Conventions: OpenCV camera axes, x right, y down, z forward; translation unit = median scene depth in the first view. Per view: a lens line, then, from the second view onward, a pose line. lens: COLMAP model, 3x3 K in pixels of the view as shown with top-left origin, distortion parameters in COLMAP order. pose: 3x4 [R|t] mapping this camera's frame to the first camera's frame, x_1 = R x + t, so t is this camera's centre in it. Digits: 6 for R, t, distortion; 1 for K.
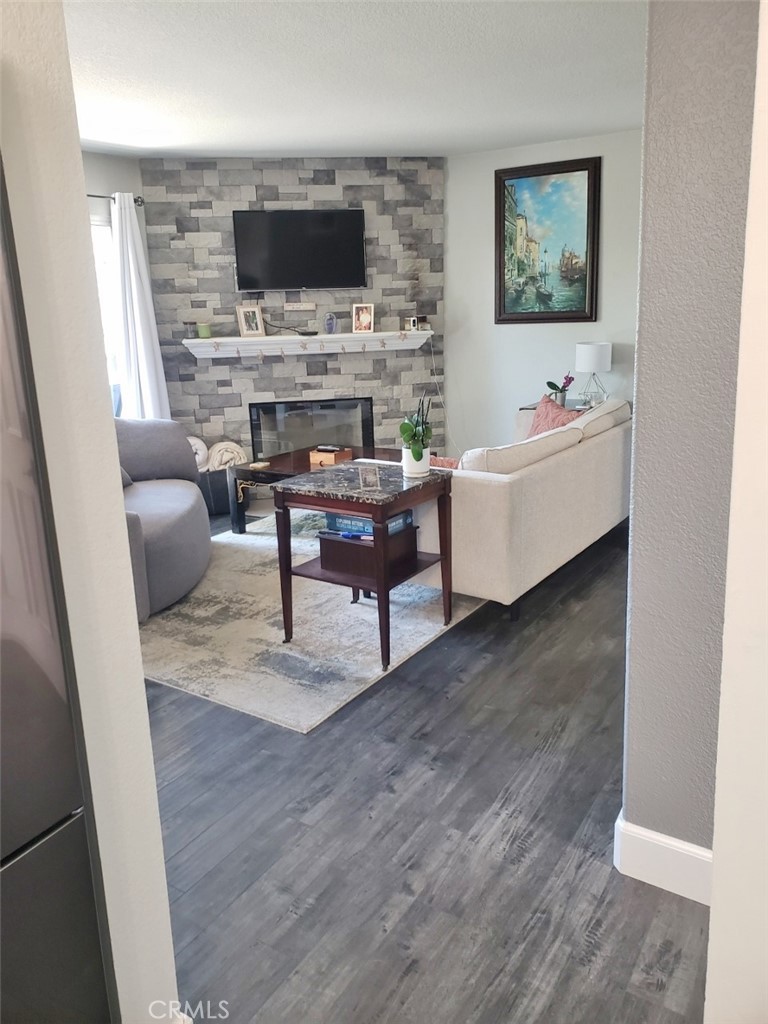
lens RADIAL K [[795.8, 0, 384.9], [0, 795.8, 483.9], [0, 0, 1]] dist [0.157788, -0.349275]
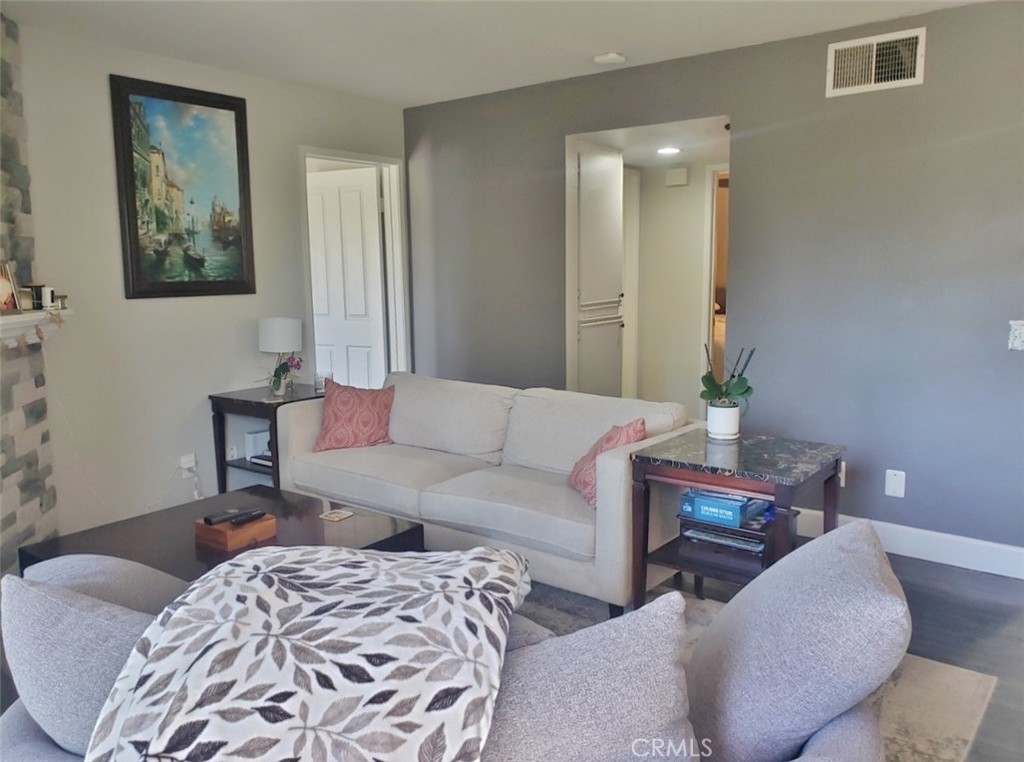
lens RADIAL K [[789.2, 0, 494.4], [0, 789.2, 379.3], [0, 0, 1]] dist [0.009125, 0.008315]
pose [[0.091518, -0.114981, 0.989143, -0.518610], [0.231060, 0.968654, 0.091220, -0.130927], [-0.968626, 0.220203, 0.115217, 0.678538]]
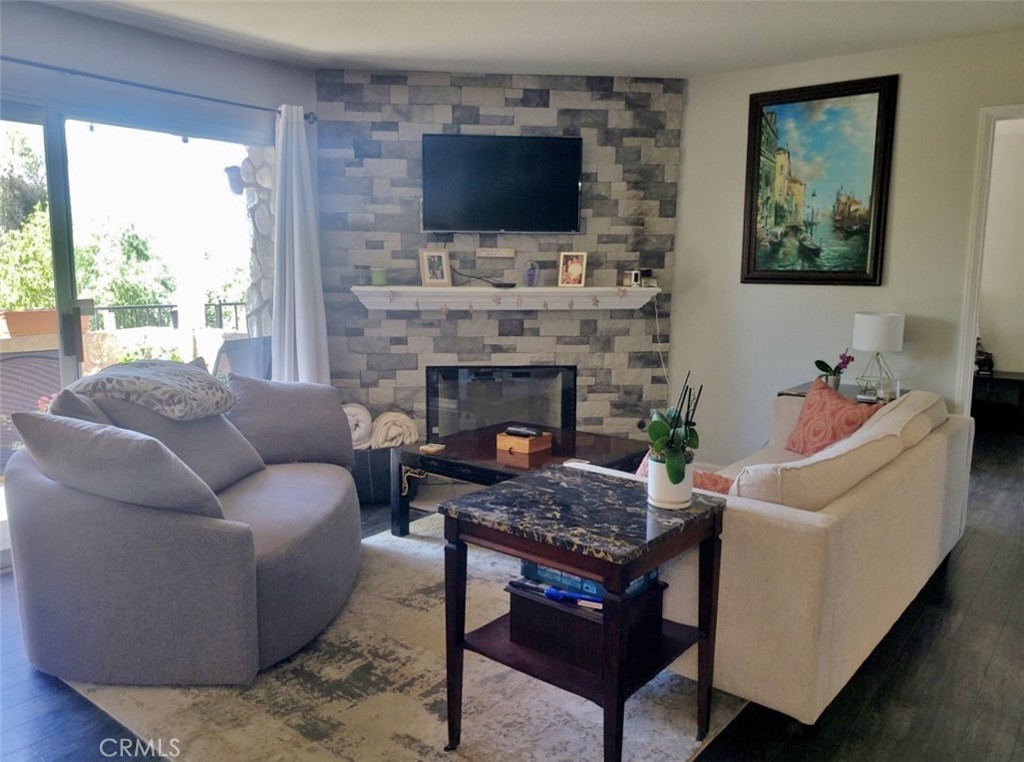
lens RADIAL K [[789.2, 0, 494.4], [0, 789.2, 379.3], [0, 0, 1]] dist [0.009125, 0.008315]
pose [[0.994505, 0.053457, -0.090012, -0.029914], [-0.060286, 0.995364, -0.074936, -0.034236], [0.085589, 0.079951, 0.993117, 0.226815]]
